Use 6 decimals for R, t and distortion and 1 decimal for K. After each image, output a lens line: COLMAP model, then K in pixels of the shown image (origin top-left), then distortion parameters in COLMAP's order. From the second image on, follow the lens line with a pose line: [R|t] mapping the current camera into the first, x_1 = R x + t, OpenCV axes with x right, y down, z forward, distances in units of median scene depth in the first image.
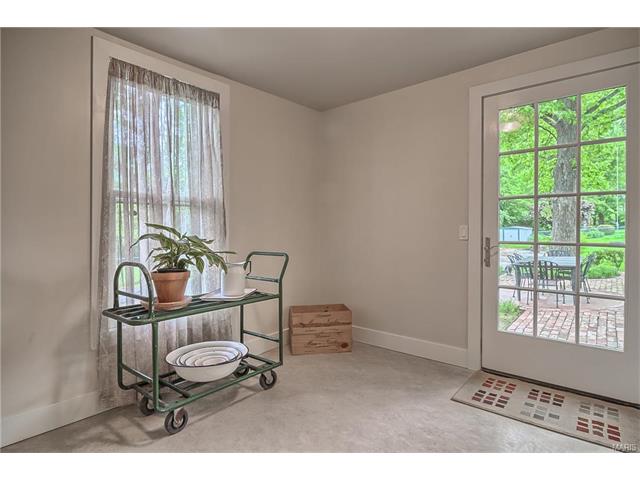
lens RADIAL K [[341.6, 0, 321.9], [0, 341.6, 232.7], [0, 0, 1]] dist [-0.002935, -0.002026]
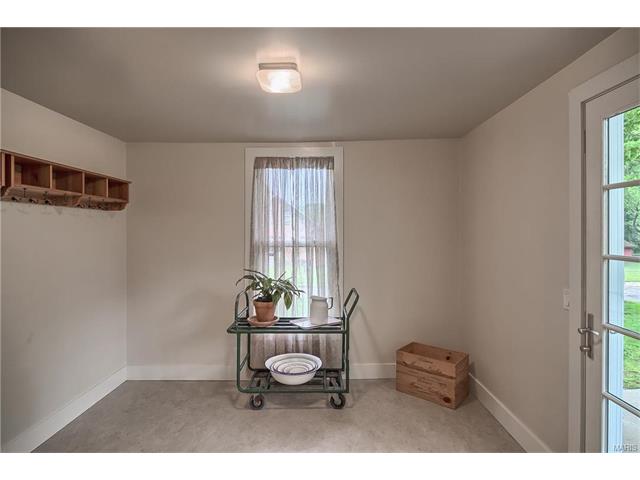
lens RADIAL K [[341.6, 0, 321.9], [0, 341.6, 232.7], [0, 0, 1]] dist [-0.002935, -0.002026]
pose [[0.645912, 0.006197, -0.763387, 0.694417], [-0.006493, 0.999975, 0.002625, -0.151232], [0.763384, 0.003261, 0.645936, 0.193629]]
